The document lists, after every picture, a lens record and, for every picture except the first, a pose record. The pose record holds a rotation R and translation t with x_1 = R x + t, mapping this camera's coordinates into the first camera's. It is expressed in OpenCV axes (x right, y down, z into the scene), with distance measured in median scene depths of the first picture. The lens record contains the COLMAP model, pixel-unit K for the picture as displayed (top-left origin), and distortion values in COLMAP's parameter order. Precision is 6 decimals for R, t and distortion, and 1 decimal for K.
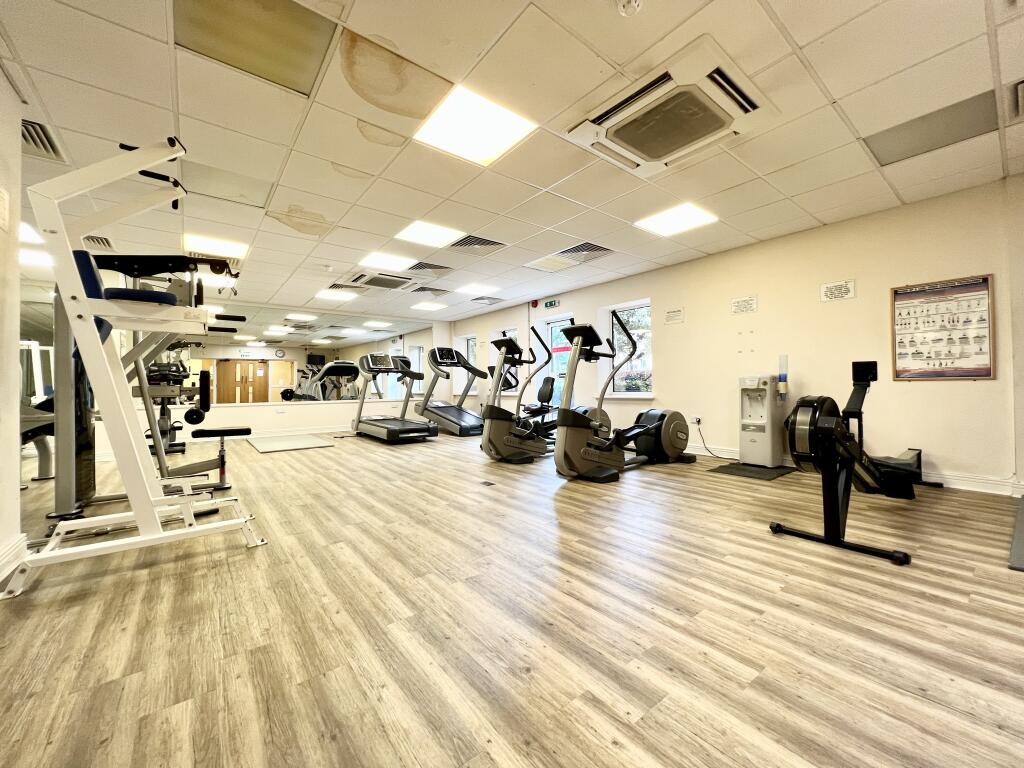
lens RADIAL K [[411.1, 0, 509.6], [0, 411.1, 380.3], [0, 0, 1]] dist [-0.002165, 0.000074]
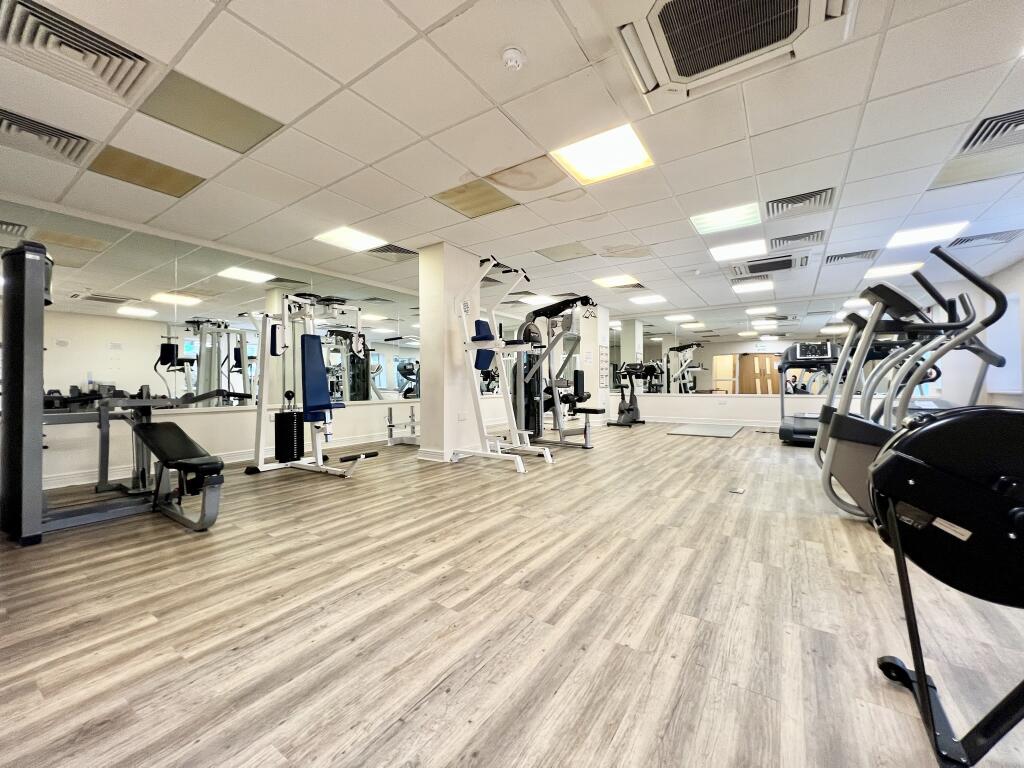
lens RADIAL K [[411.1, 0, 509.6], [0, 411.1, 380.3], [0, 0, 1]] dist [-0.002165, 0.000074]
pose [[0.303095, 0.002623, -0.952957, 1.216215], [0.015498, 0.999850, 0.007681, -0.000499], [0.952834, -0.017097, 0.303009, 0.519778]]
